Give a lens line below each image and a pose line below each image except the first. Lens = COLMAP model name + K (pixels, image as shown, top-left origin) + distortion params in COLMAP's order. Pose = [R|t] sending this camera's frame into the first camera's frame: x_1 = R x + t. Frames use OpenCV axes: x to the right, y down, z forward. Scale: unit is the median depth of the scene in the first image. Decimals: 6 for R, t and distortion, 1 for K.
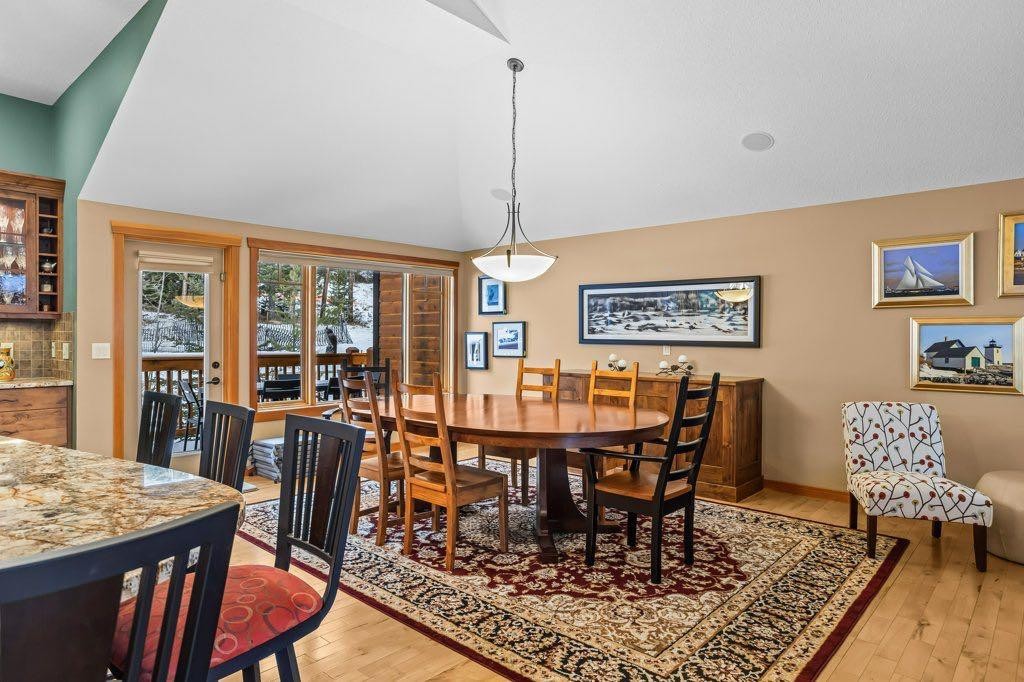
lens RADIAL K [[610.7, 0, 516.3], [0, 610.7, 337.2], [0, 0, 1]] dist [0.002205, 0.002194]
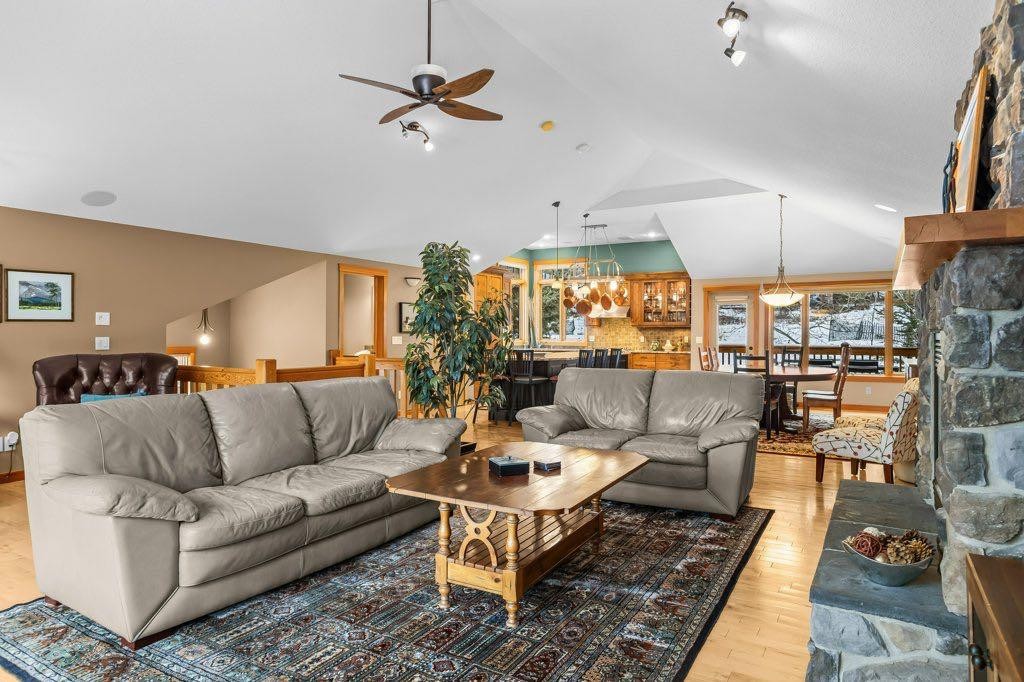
lens RADIAL K [[619.7, 0, 500.2], [0, 619.7, 337.0], [0, 0, 1]] dist [-0.026298, 0.001522]
pose [[0.177568, 0.002787, -0.984105, 1.540877], [-0.003954, 0.999990, 0.002119, 0.008254], [0.984101, 0.003515, 0.177577, -0.210293]]
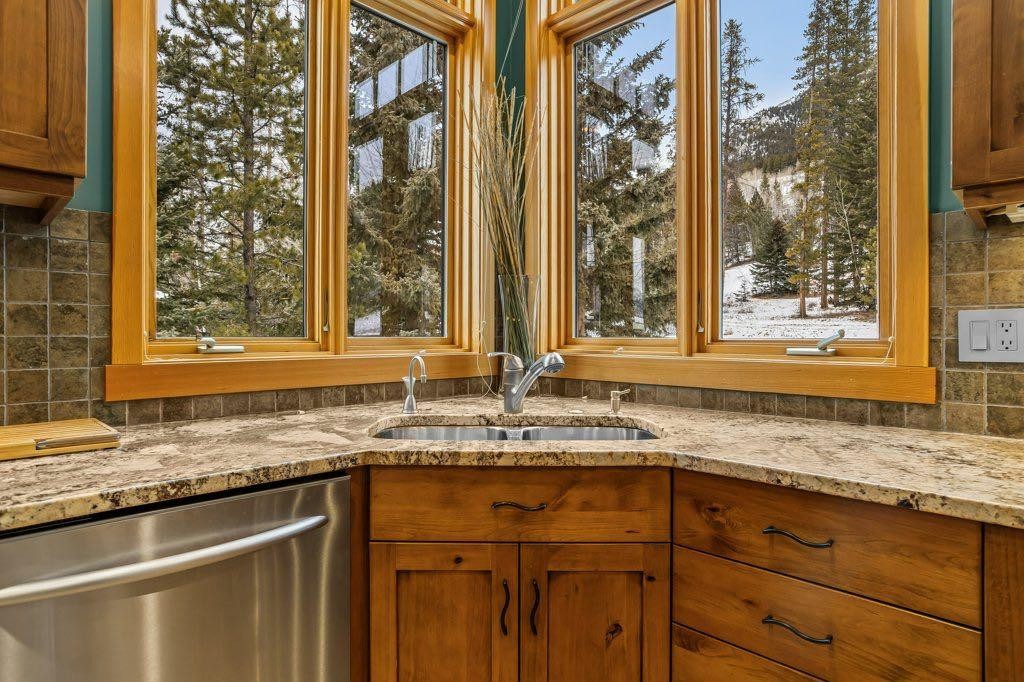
lens RADIAL K [[559.4, 0, 491.4], [0, 559.4, 340.2], [0, 0, 1]] dist [-0.022545, 0.001262]
pose [[-0.064065, 0.007453, -0.997918, -0.839071], [-0.003192, 0.999965, 0.007674, 0.020928], [0.997941, 0.003677, -0.064039, 0.467308]]
